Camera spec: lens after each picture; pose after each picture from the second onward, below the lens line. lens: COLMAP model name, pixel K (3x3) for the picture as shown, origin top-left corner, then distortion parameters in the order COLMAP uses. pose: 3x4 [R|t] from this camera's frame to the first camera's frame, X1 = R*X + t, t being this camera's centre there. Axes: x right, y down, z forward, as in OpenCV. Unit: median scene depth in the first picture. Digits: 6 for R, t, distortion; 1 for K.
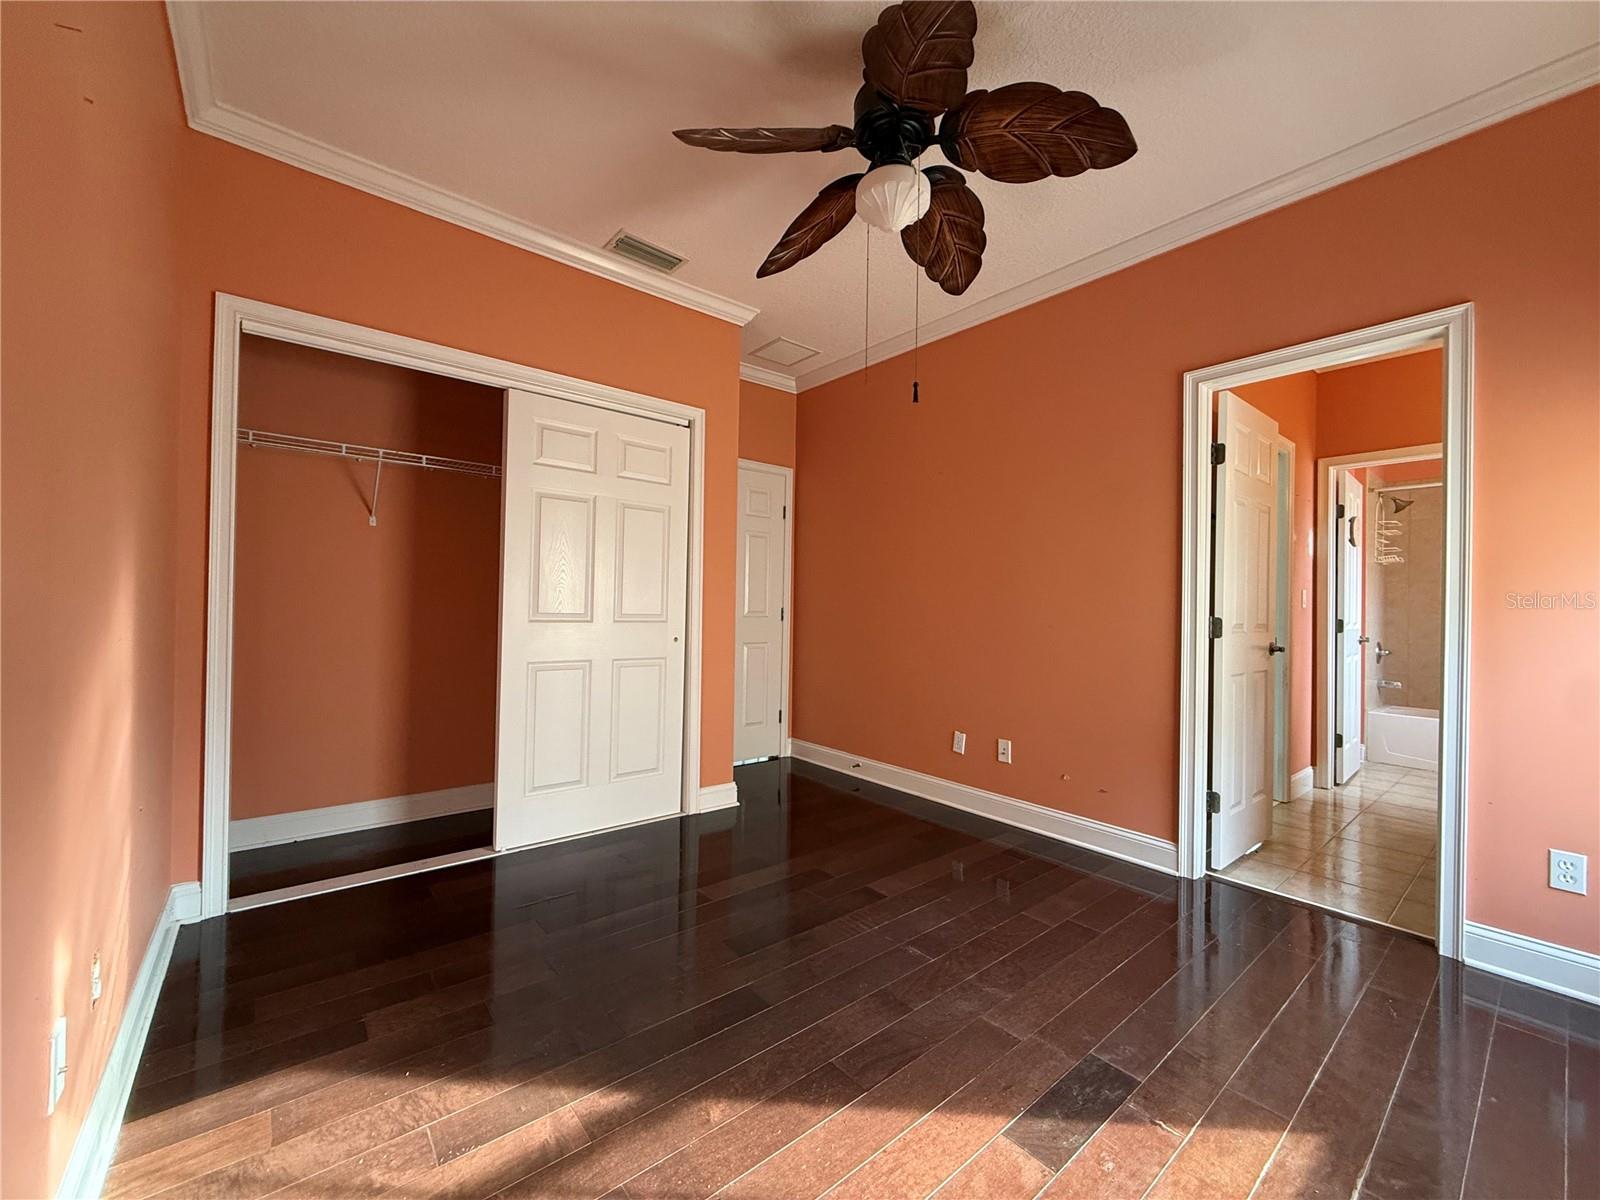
lens RADIAL K [[639.2, 0, 803.0], [0, 639.2, 611.4], [0, 0, 1]] dist [-0.001114, -0.000205]
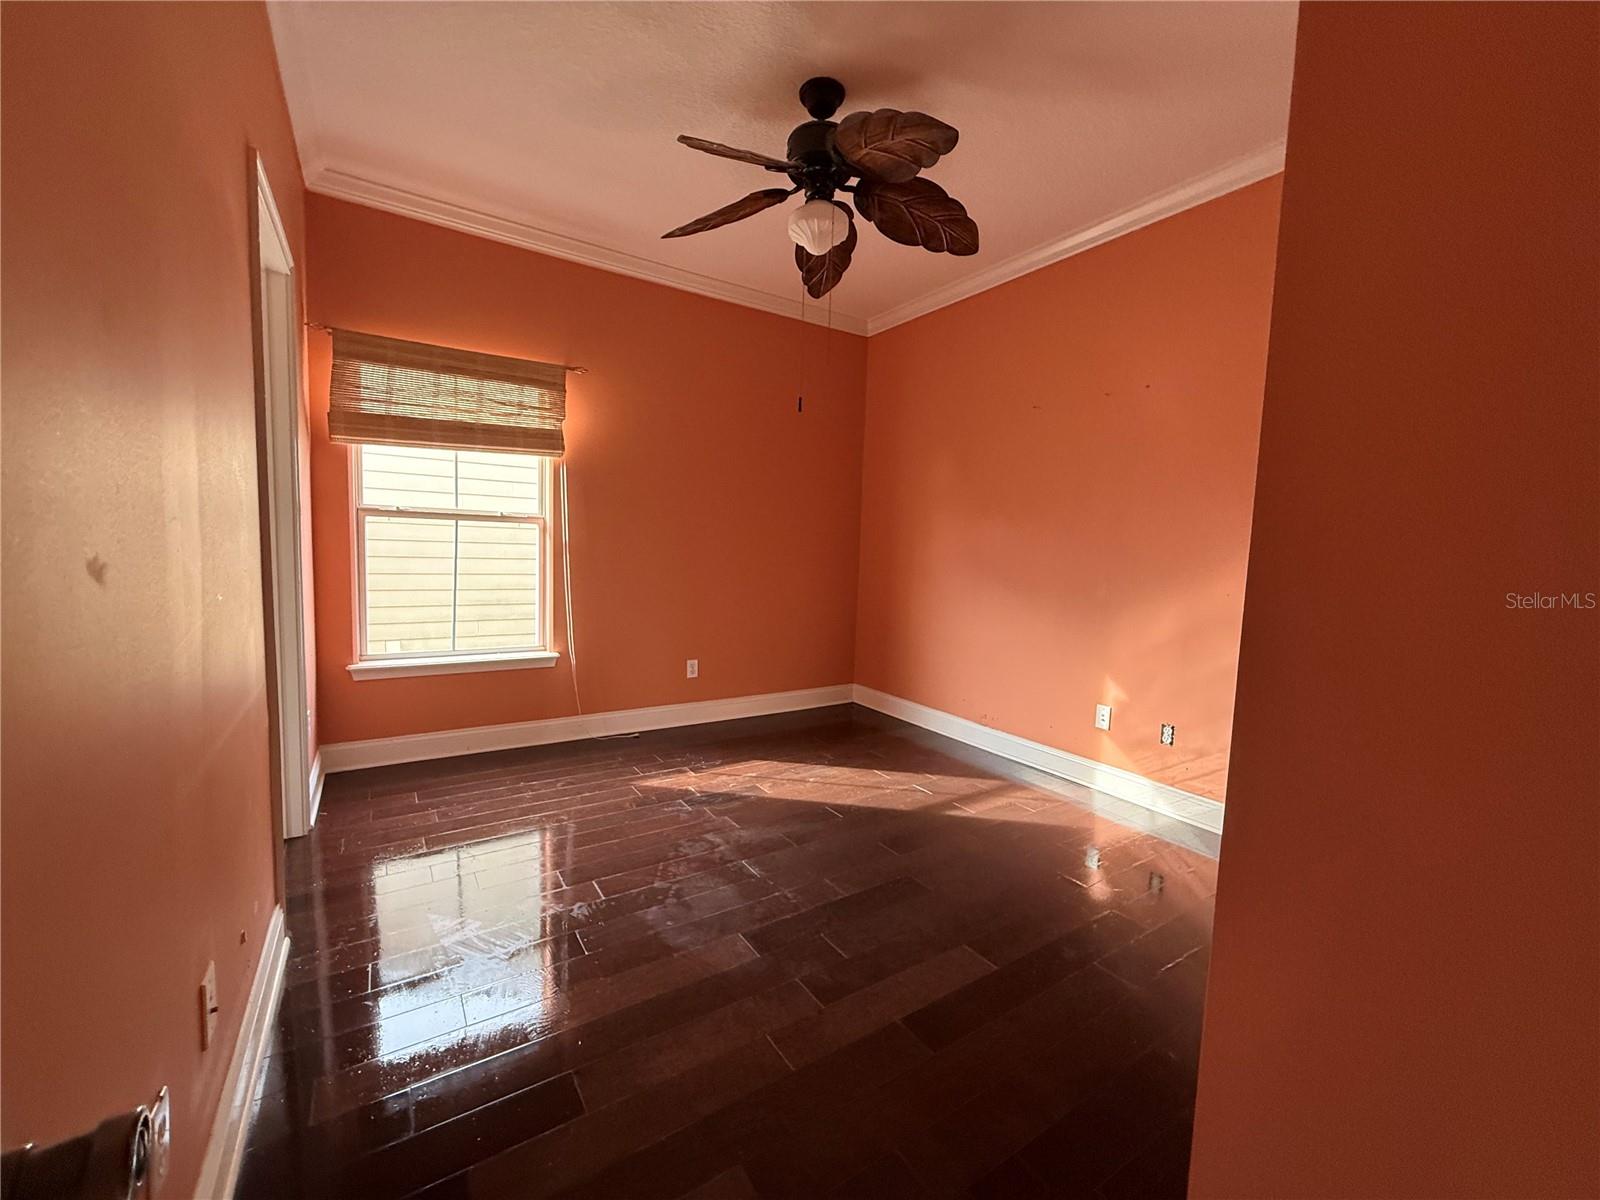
lens RADIAL K [[637.9, 0, 799.0], [0, 637.9, 600.9], [0, 0, 1]] dist [-0.001804, -0.000177]
pose [[-0.992060, -0.062481, 0.109143, 0.004895], [-0.051692, 0.993742, 0.099024, -0.049665], [-0.114647, 0.092596, -0.989081, 2.125604]]
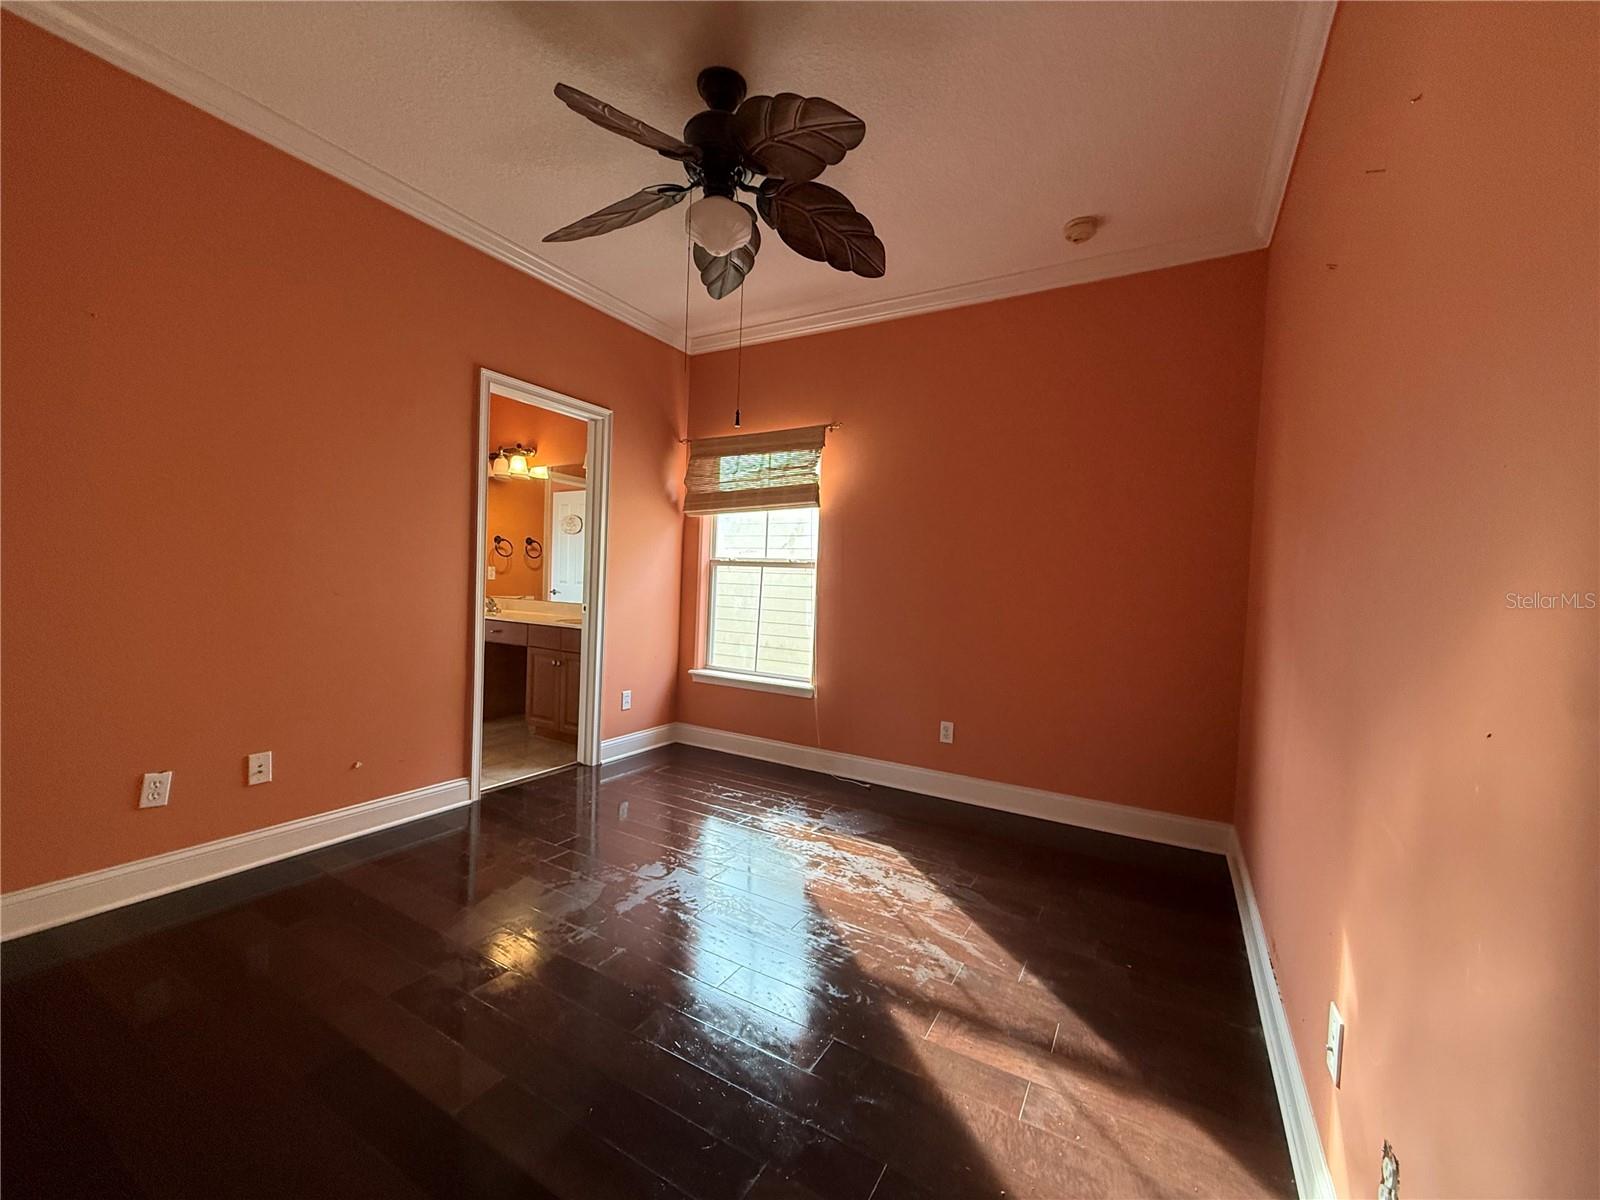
lens RADIAL K [[637.9, 0, 799.0], [0, 637.9, 600.9], [0, 0, 1]] dist [-0.001804, -0.000177]
pose [[-0.341163, -0.058558, 0.938178, -0.931441], [-0.035882, 0.998142, 0.049253, -0.044460], [-0.939319, -0.016860, -0.342631, 1.144560]]
